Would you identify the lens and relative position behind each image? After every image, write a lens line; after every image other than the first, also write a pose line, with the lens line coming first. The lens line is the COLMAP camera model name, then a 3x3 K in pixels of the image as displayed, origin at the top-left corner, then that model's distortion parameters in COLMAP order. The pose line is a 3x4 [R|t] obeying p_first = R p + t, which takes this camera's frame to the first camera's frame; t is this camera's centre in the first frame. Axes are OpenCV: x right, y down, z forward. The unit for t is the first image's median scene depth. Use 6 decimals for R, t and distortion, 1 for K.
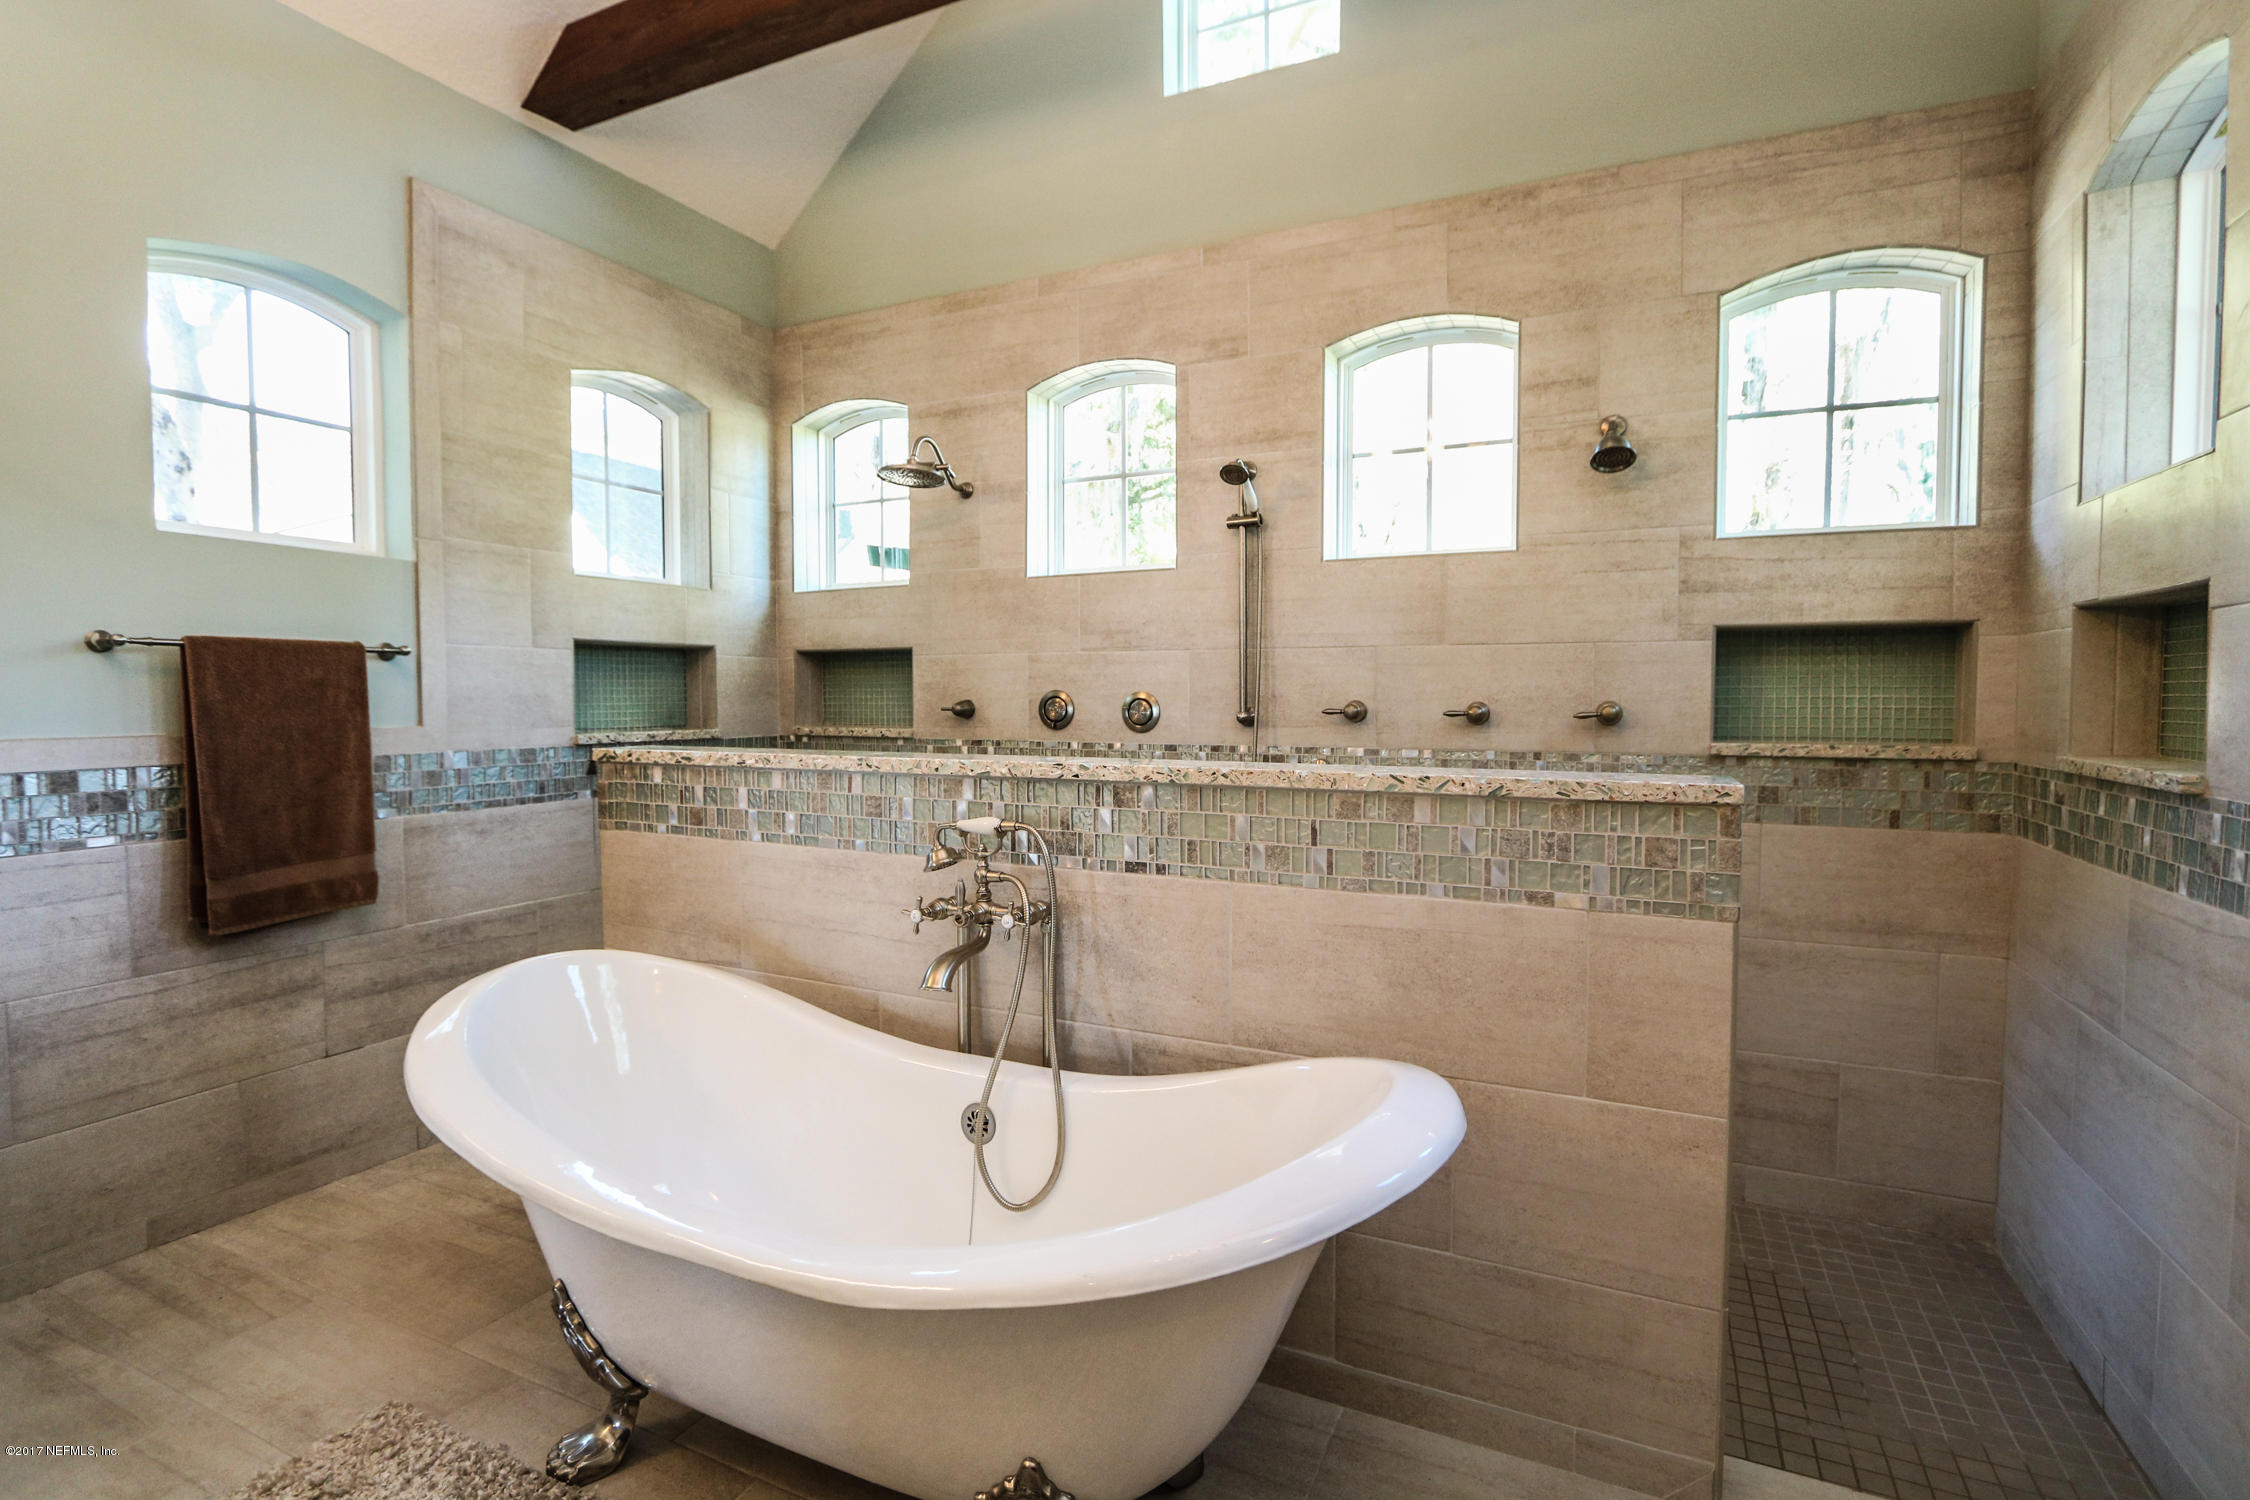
lens RADIAL K [[1055.4, 0, 1120.6], [0, 1055.4, 733.8], [0, 0, 1]] dist [-0.014573, 0.000213]
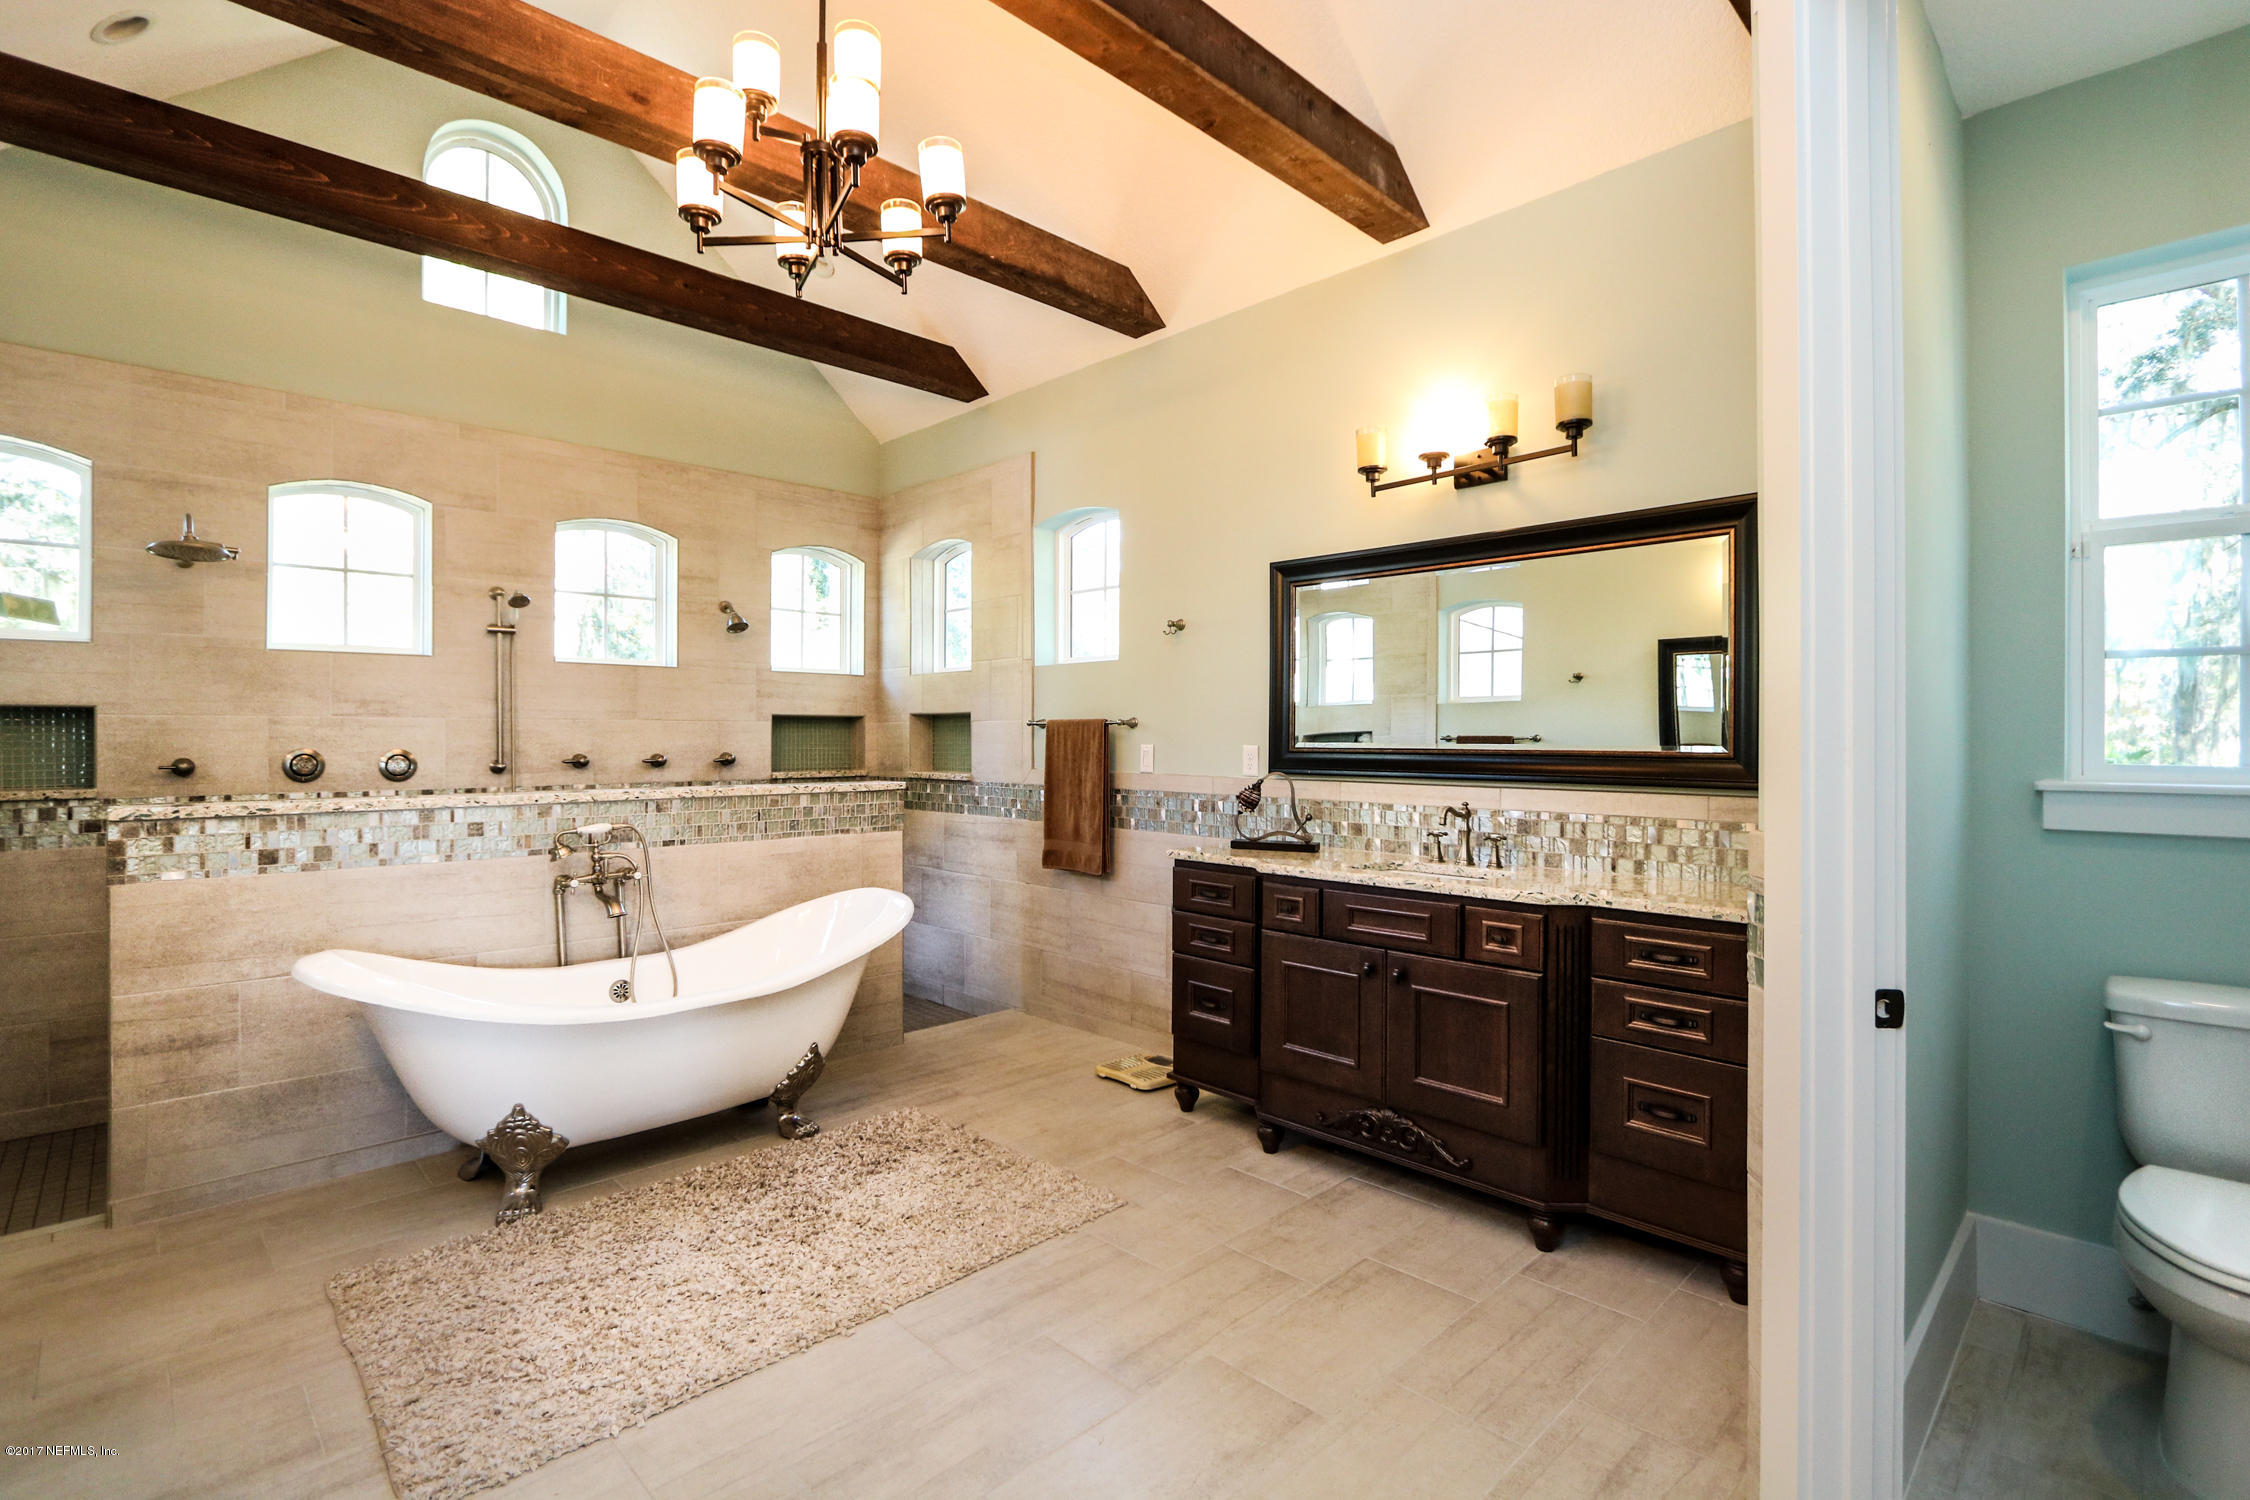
lens RADIAL K [[1055.4, 0, 1120.6], [0, 1055.4, 733.8], [0, 0, 1]] dist [-0.014573, 0.000213]
pose [[0.345418, 0.003291, 0.938443, -1.044692], [0.036057, 0.999209, -0.016776, -0.007259], [-0.937756, 0.039632, 0.345026, -0.304405]]
